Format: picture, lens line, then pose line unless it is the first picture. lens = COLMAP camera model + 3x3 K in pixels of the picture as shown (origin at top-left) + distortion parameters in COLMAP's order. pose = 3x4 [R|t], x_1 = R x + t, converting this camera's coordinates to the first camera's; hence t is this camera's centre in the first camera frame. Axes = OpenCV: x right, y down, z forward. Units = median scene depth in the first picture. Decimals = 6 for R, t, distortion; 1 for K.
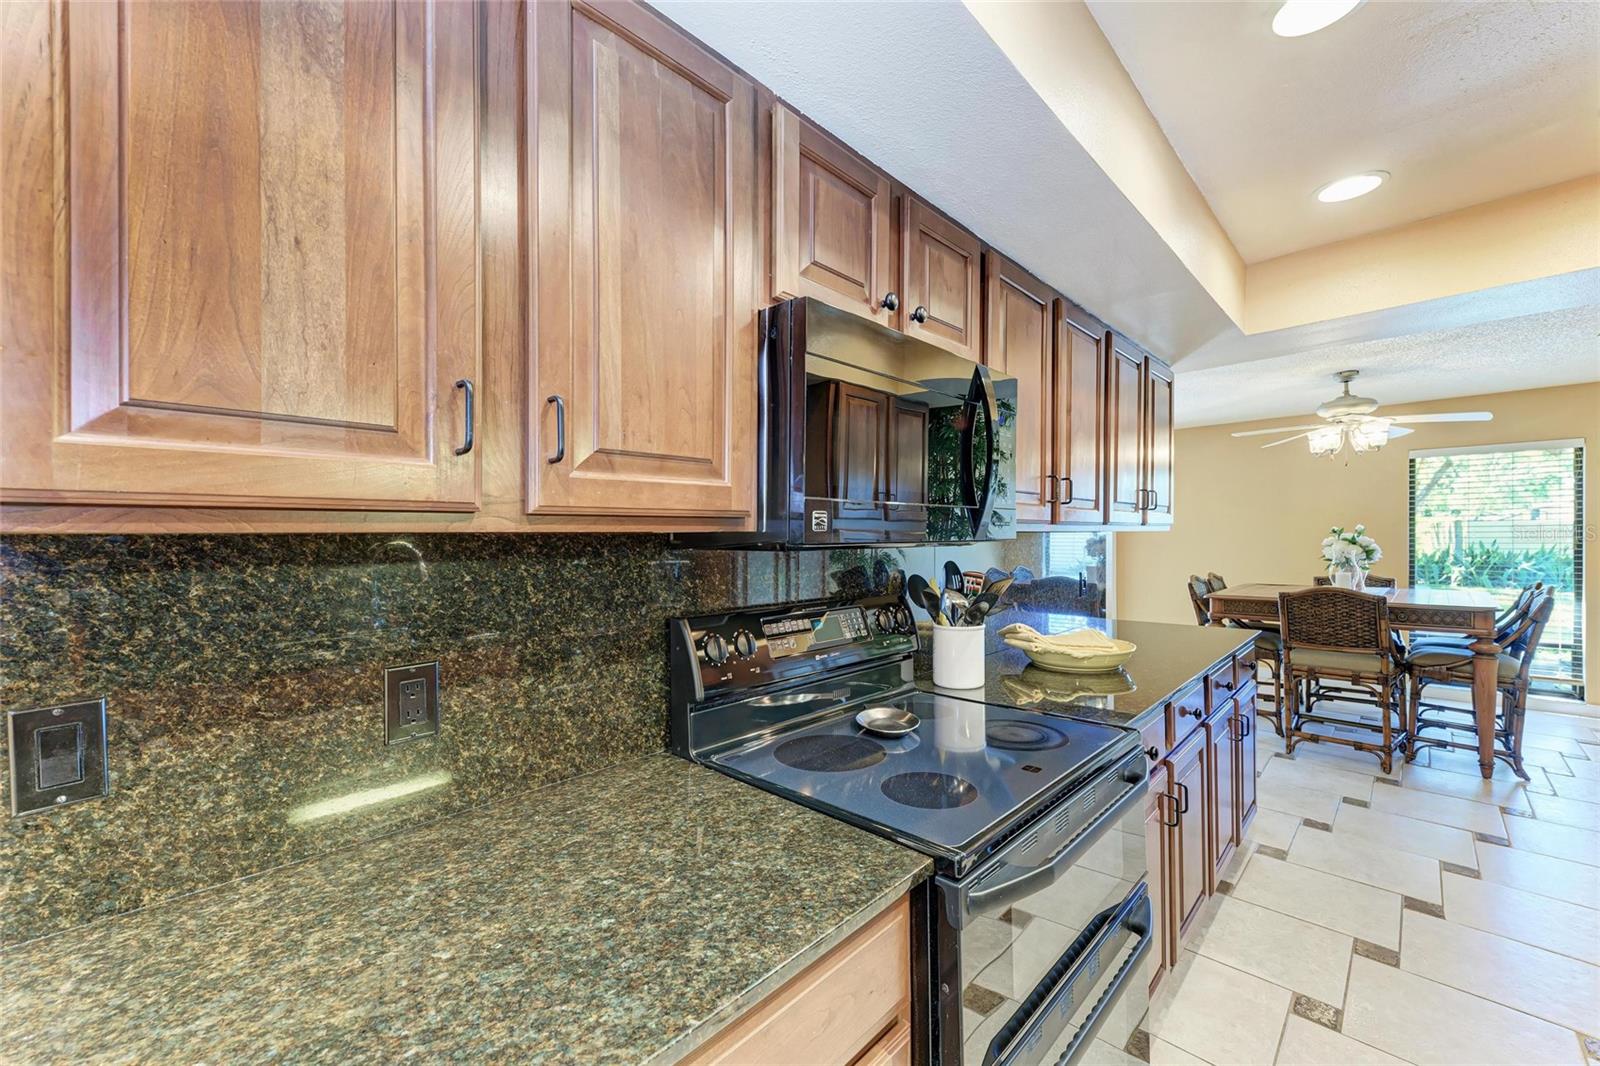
lens RADIAL K [[624.0, 0, 810.0], [0, 624.0, 537.7], [0, 0, 1]] dist [0.016462, -0.002557]
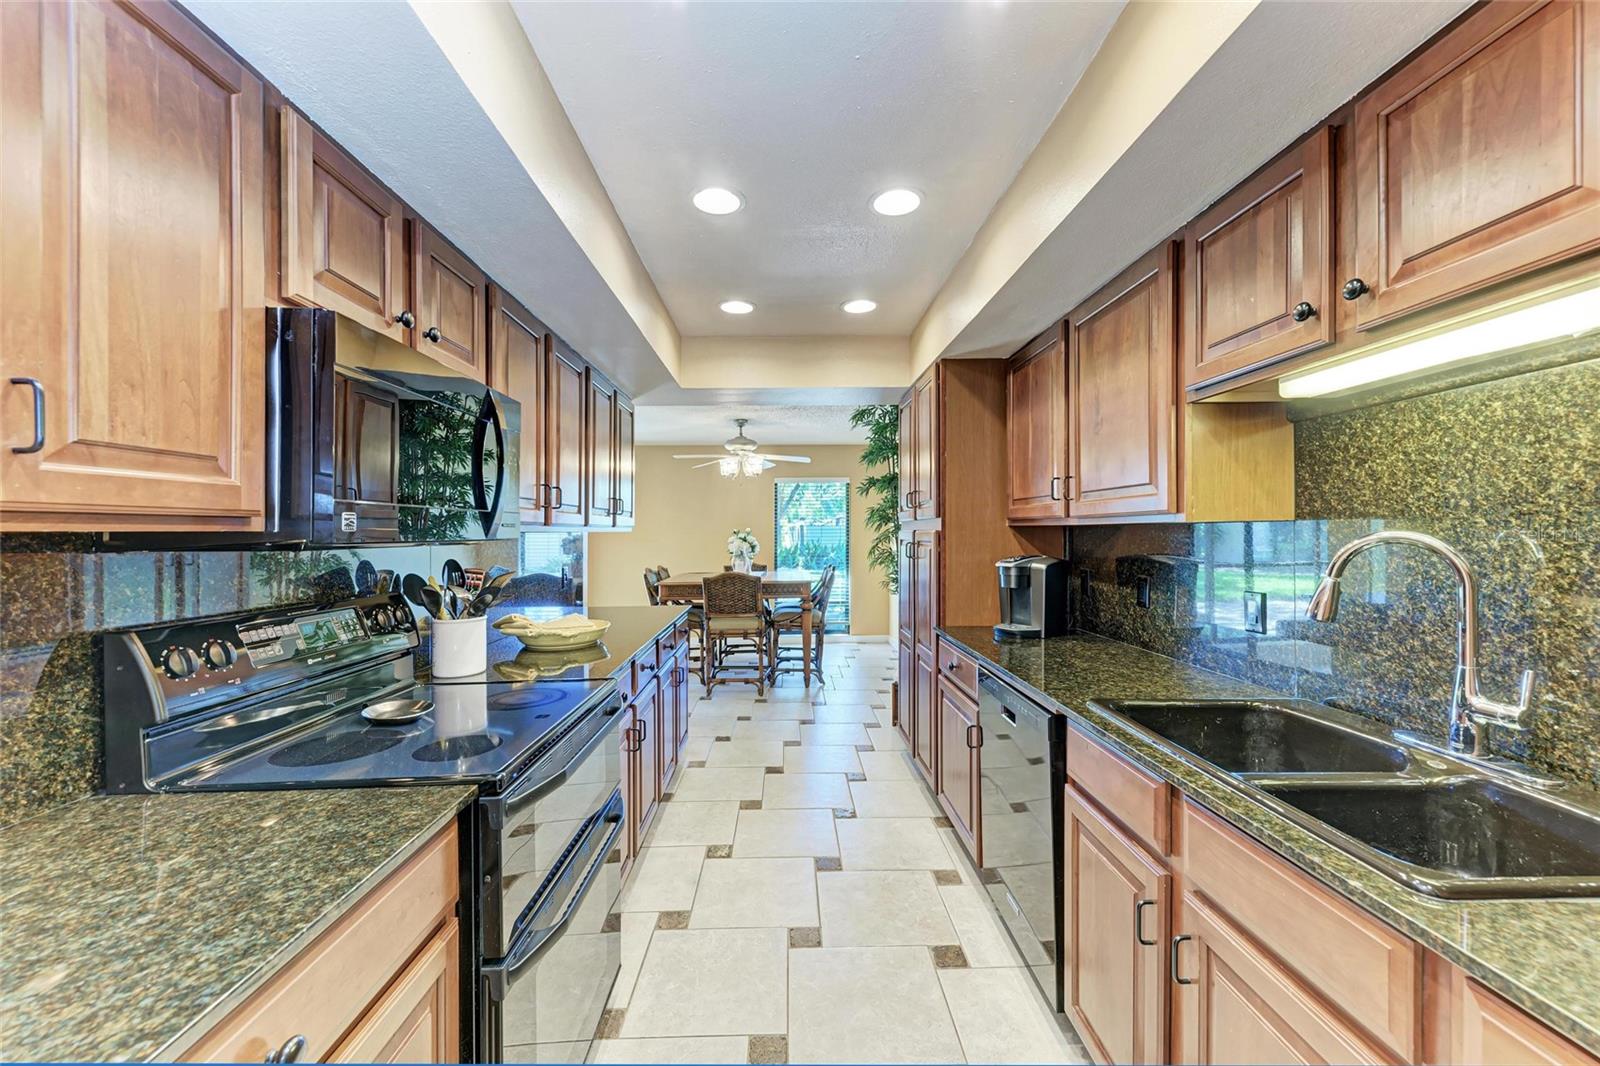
lens RADIAL K [[624.0, 0, 806.0], [0, 624.0, 532.5], [0, 0, 1]] dist [0.016462, -0.002557]
pose [[0.696705, 0.003288, 0.717350, -0.156621], [0.002266, 0.999974, -0.006784, 0.000638], [-0.717354, 0.006352, 0.696680, -0.234149]]
